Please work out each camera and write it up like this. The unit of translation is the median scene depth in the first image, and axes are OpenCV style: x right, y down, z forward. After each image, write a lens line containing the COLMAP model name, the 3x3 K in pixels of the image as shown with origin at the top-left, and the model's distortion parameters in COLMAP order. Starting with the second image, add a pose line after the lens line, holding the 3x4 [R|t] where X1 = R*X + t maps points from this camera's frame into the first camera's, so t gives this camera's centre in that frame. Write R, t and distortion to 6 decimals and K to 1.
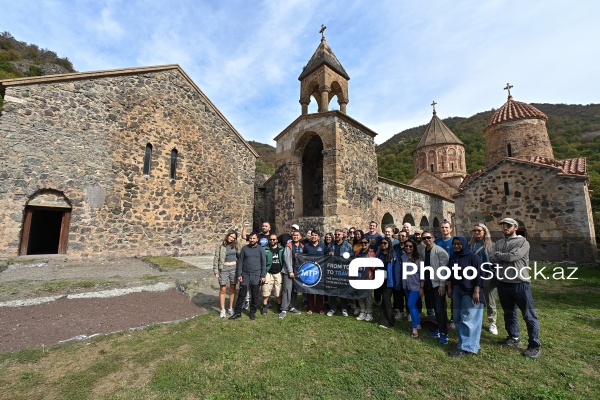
lens RADIAL K [[245.0, 0, 300.0], [0, 245.0, 200.0], [0, 0, 1]] dist [-0.011188, 0.000162]
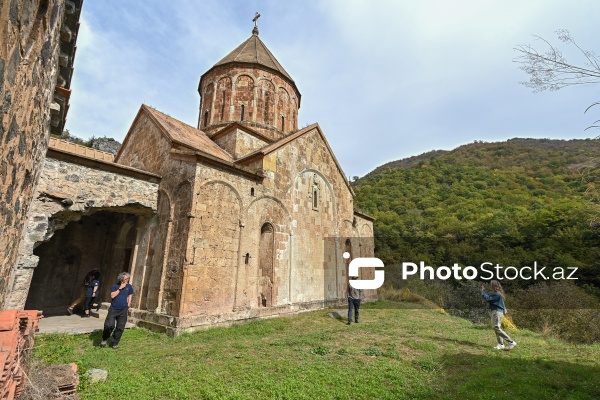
lens RADIAL K [[273.2, 0, 300.0], [0, 273.2, 200.0], [0, 0, 1]] dist [0.000030, -0.000346]
pose [[0.997345, 0.014973, 0.071262, 1.386776], [-0.004761, 0.989945, -0.141375, 0.153065], [-0.072662, 0.140660, 0.987388, 1.100130]]
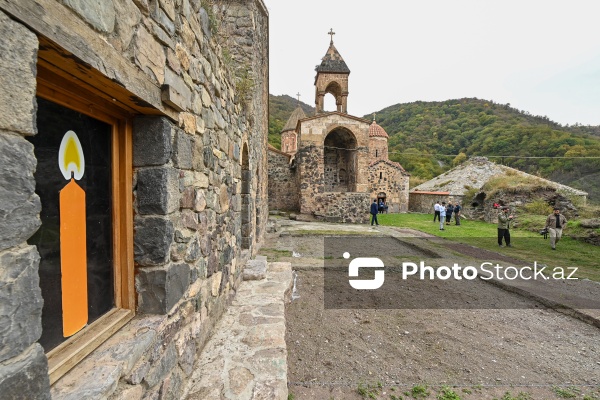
lens RADIAL K [[241.8, 0, 300.0], [0, 241.8, 200.0], [0, 0, 1]] dist [-0.012146, 0.000117]
pose [[0.648326, -0.024843, 0.760958, -0.955600], [-0.106839, 0.986610, 0.123236, -0.023059], [-0.753830, -0.161197, 0.636990, 0.244386]]
